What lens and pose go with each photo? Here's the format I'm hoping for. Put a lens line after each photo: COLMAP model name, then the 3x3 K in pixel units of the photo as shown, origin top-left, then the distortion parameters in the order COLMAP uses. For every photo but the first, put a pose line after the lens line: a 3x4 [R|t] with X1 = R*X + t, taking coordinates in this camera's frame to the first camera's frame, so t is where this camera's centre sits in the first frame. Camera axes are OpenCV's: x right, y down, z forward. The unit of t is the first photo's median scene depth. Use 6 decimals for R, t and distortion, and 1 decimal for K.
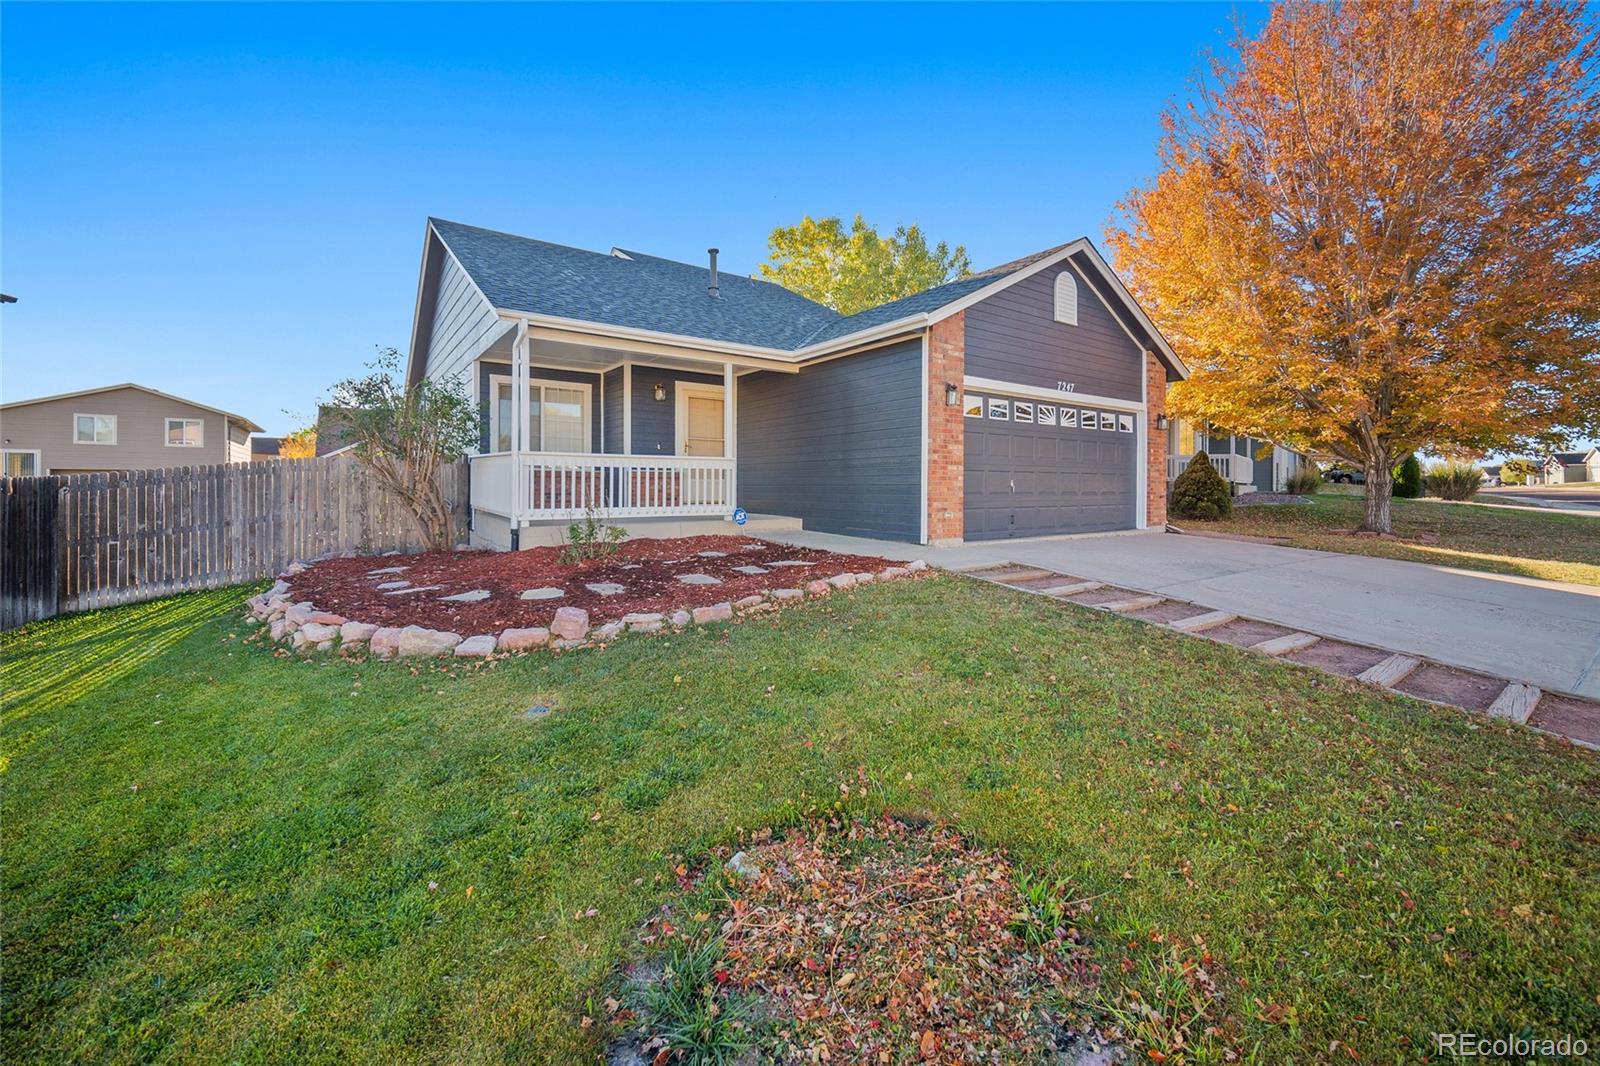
lens RADIAL K [[656.0, 0, 805.1], [0, 656.0, 475.7], [0, 0, 1]] dist [-0.001221, -0.000157]
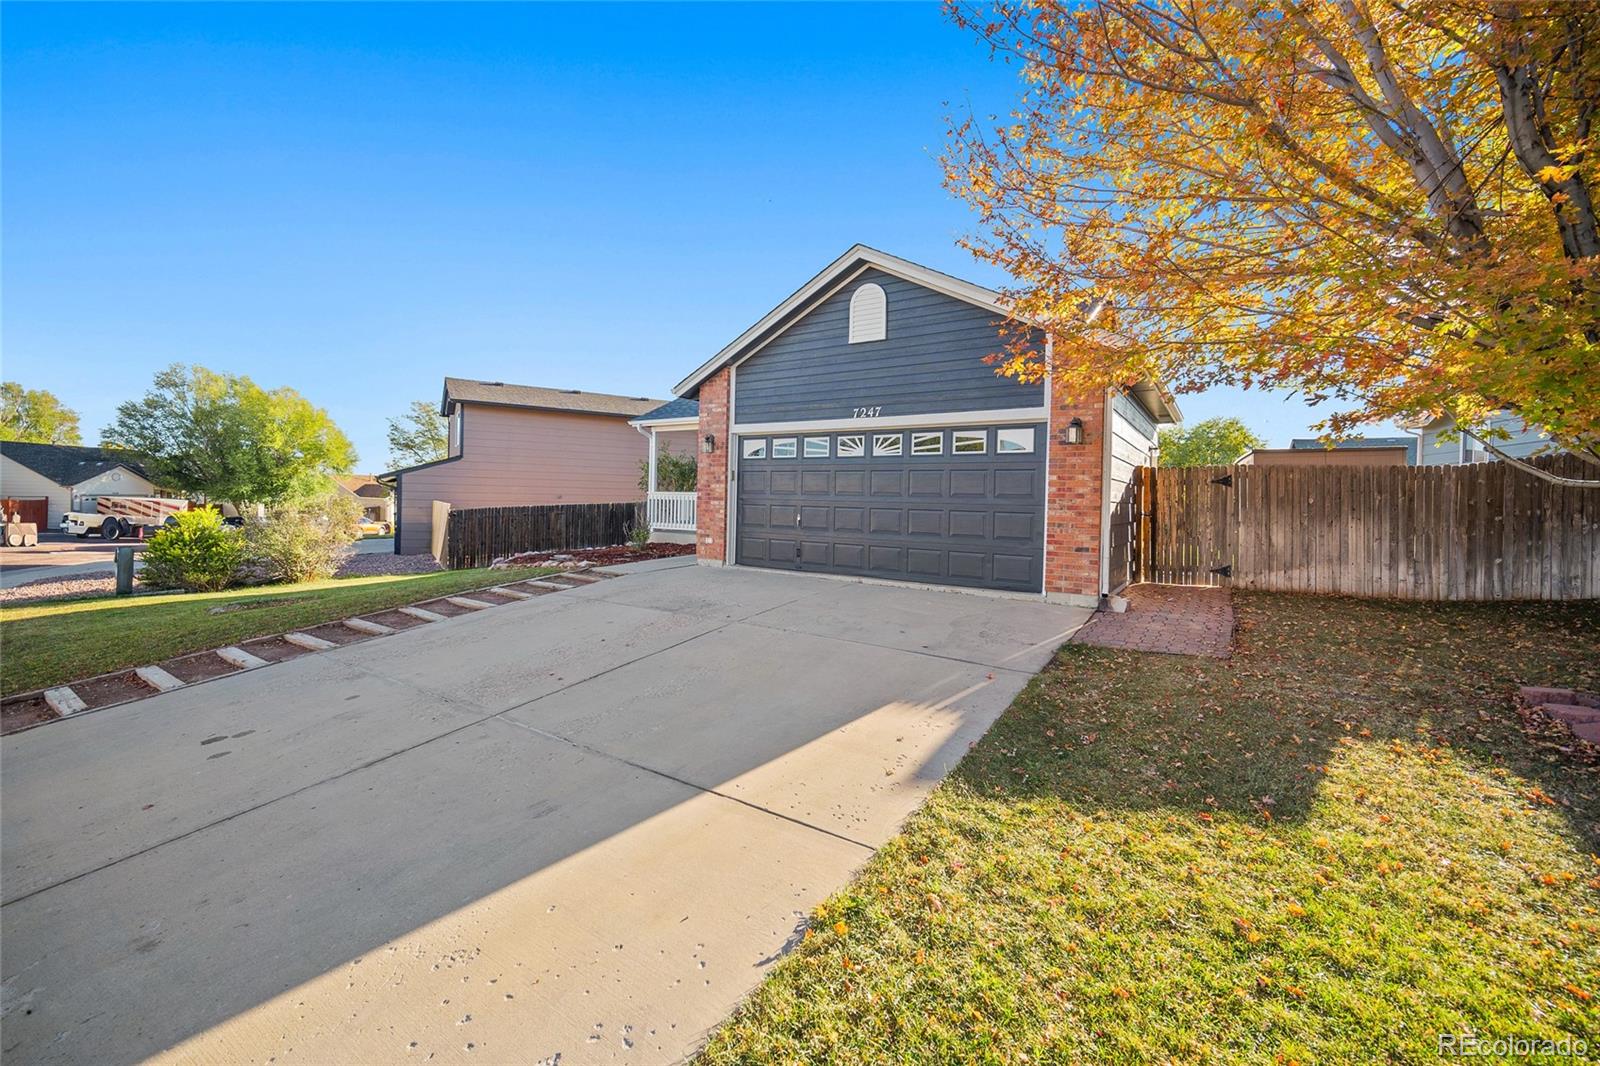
lens RADIAL K [[639.9, 0, 802.3], [0, 639.9, 500.4], [0, 0, 1]] dist [-0.000879, -0.000061]
pose [[0.351207, 0.007475, -0.936268, 1.303093], [-0.004420, 0.999970, 0.006326, -0.022803], [0.936287, 0.001916, 0.351230, 0.672358]]
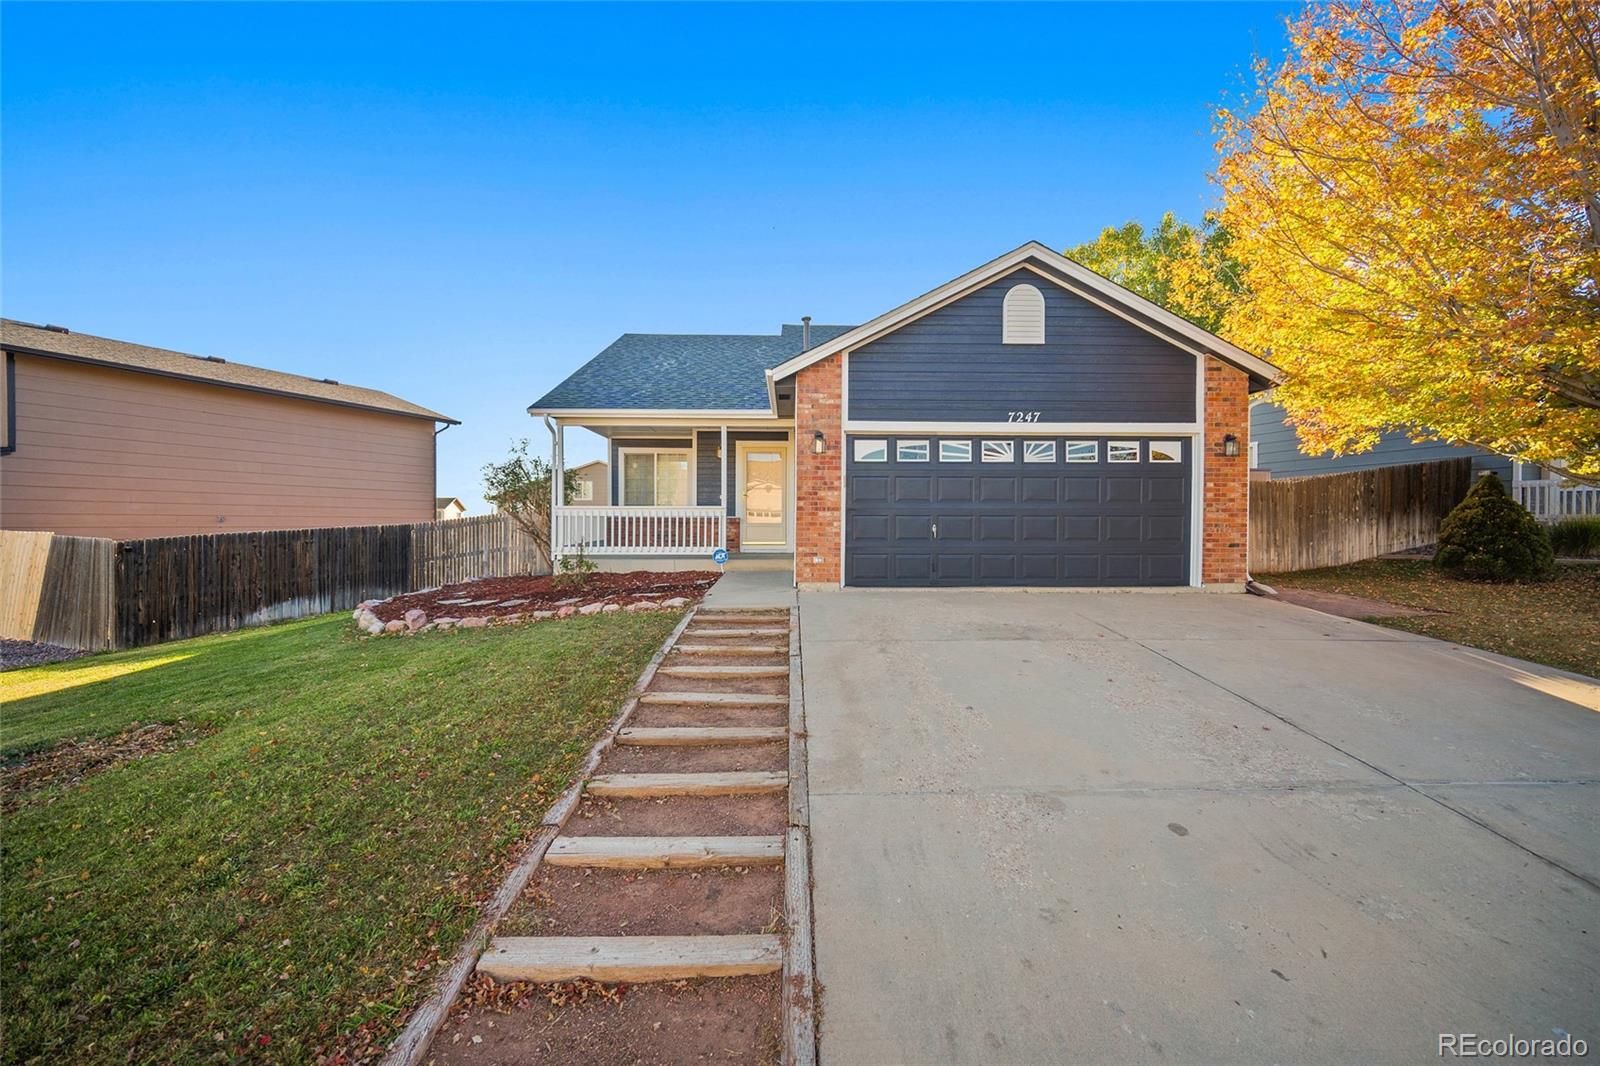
lens RADIAL K [[630.8, 0, 804.8], [0, 630.8, 526.8], [0, 0, 1]] dist [0.001654, 0.000044]
pose [[0.824104, 0.000183, -0.566438, 0.695135], [0.010580, 0.999821, 0.015716, -0.007027], [0.566340, -0.018945, 0.823954, 0.158125]]
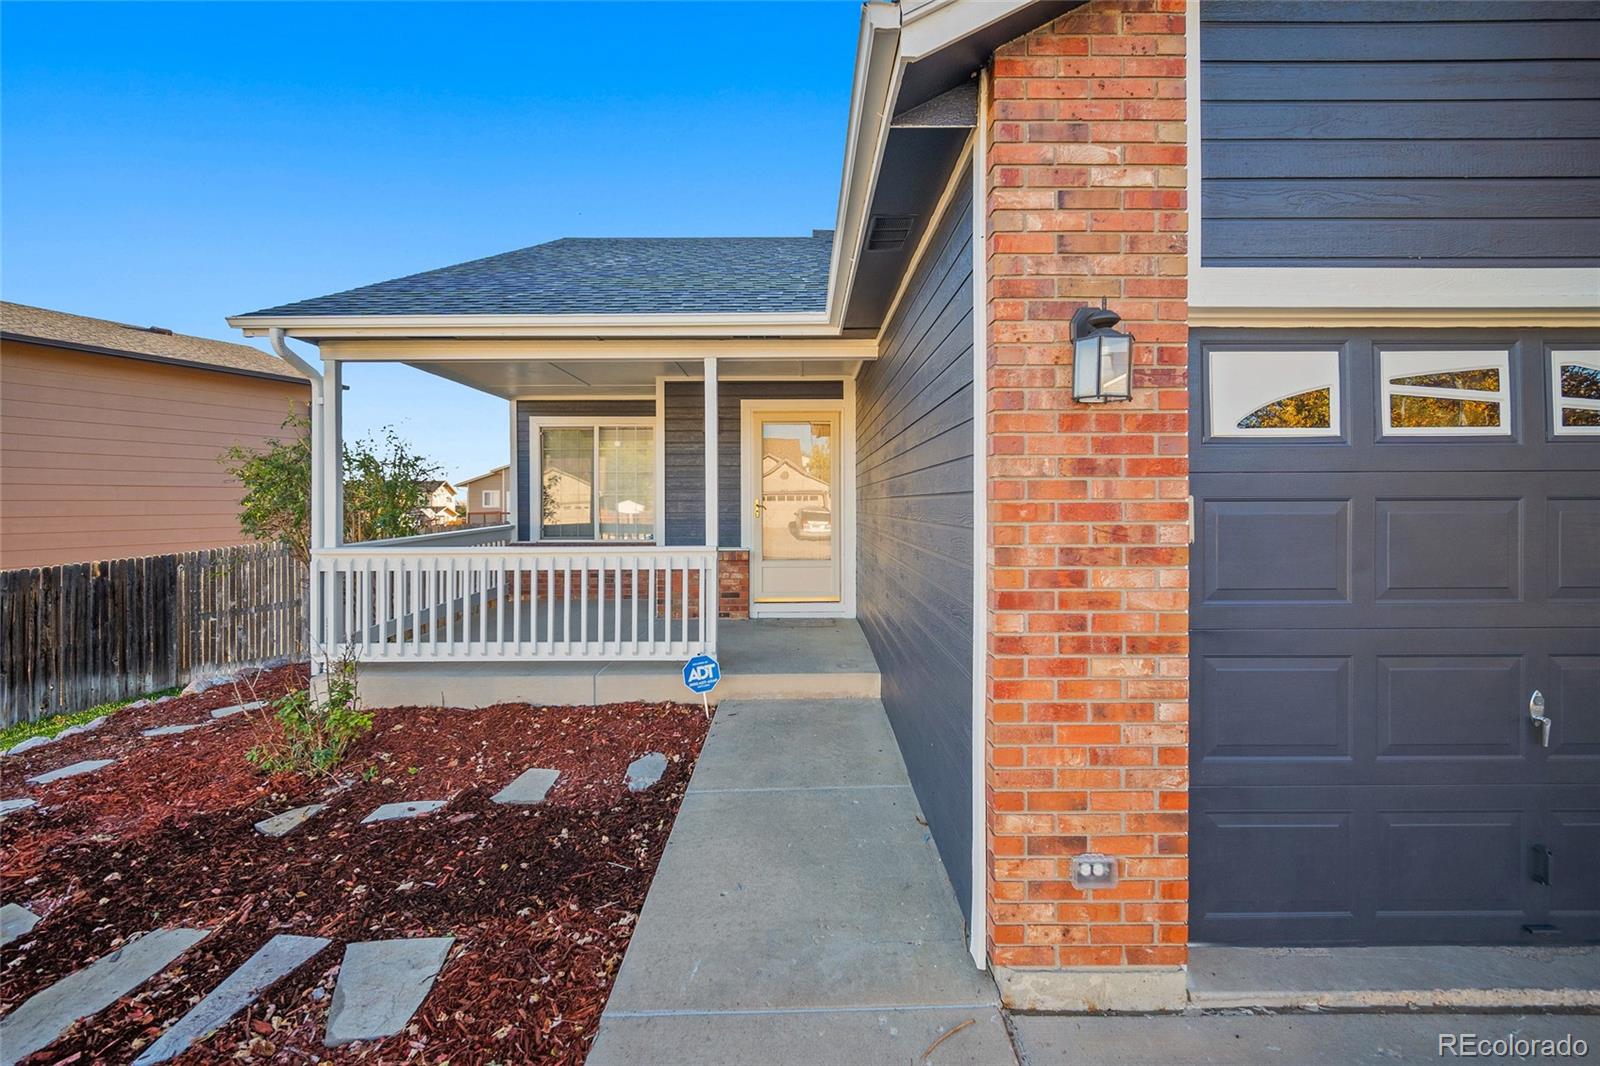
lens RADIAL K [[639.9, 0, 802.3], [0, 639.9, 500.4], [0, 0, 1]] dist [-0.000879, -0.000061]
pose [[0.812160, -0.009532, -0.583356, 0.245542], [0.017826, 0.999805, 0.008480, -0.069501], [0.583162, -0.017286, 0.812172, 0.689508]]
